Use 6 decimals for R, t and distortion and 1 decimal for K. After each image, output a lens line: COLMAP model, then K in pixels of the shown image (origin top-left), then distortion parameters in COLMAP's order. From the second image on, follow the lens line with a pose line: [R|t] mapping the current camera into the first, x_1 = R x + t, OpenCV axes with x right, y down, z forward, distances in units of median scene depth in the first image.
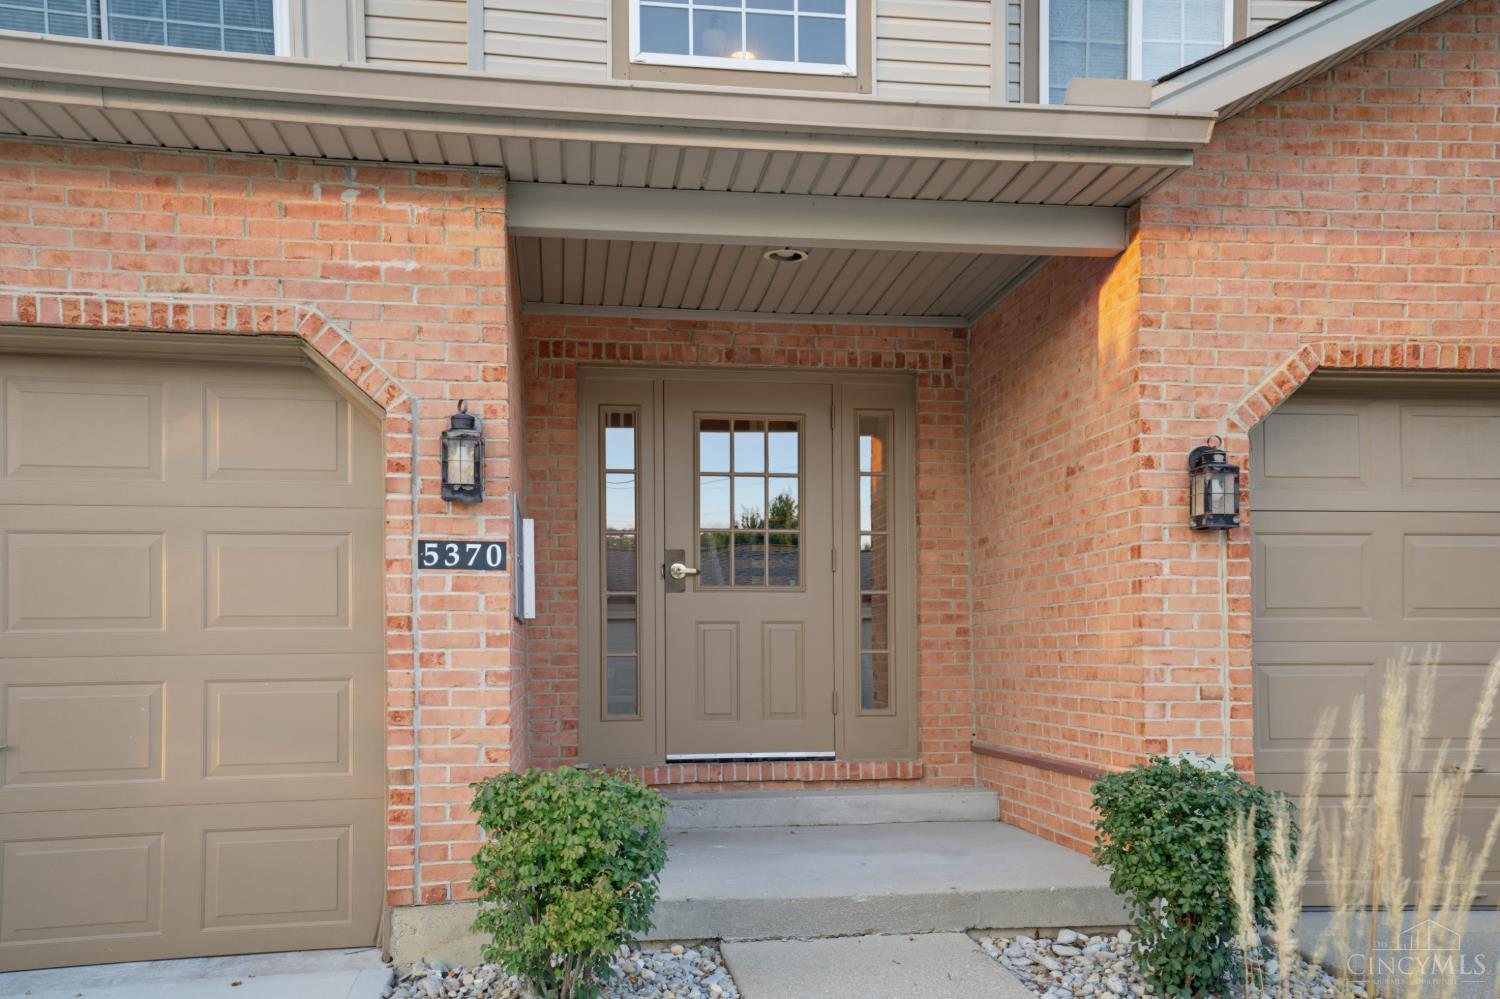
lens RADIAL K [[1220.9, 0, 750.9], [0, 1220.9, 592.8], [0, 0, 1]] dist [0.070628, 0.013524]
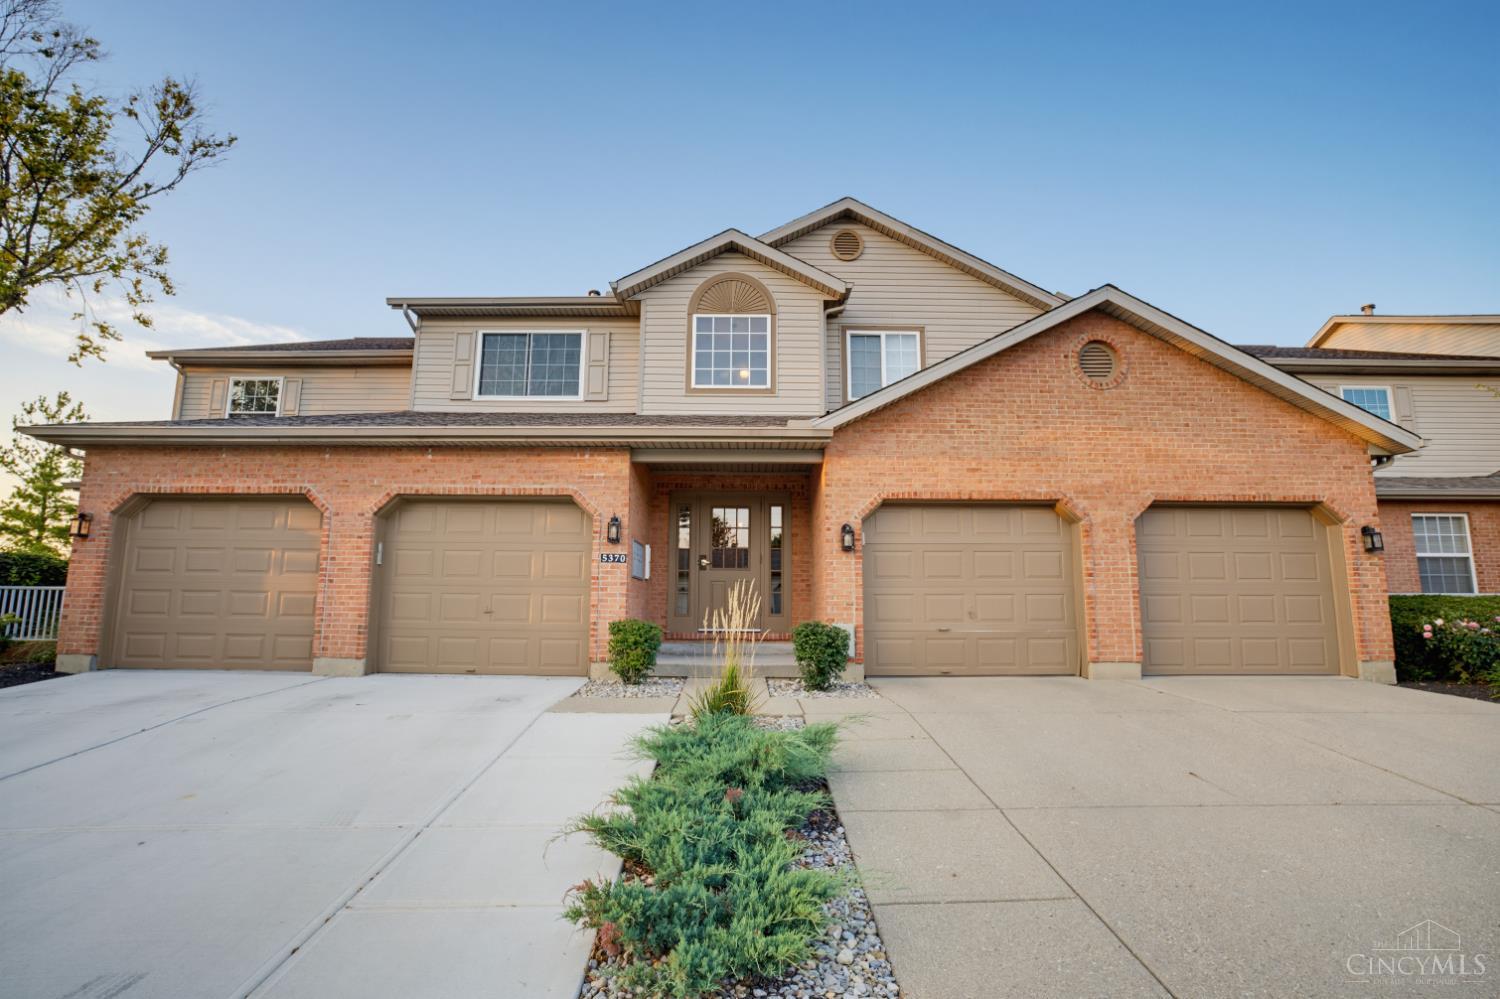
lens RADIAL K [[748.6, 0, 791.2], [0, 748.6, 471.2], [0, 0, 1]] dist [-0.069848, 0.000504]
pose [[0.993210, -0.011565, -0.115762, 0.449986], [-0.004079, 0.990973, -0.133998, 0.004229], [0.116267, 0.133560, 0.984197, -0.914857]]
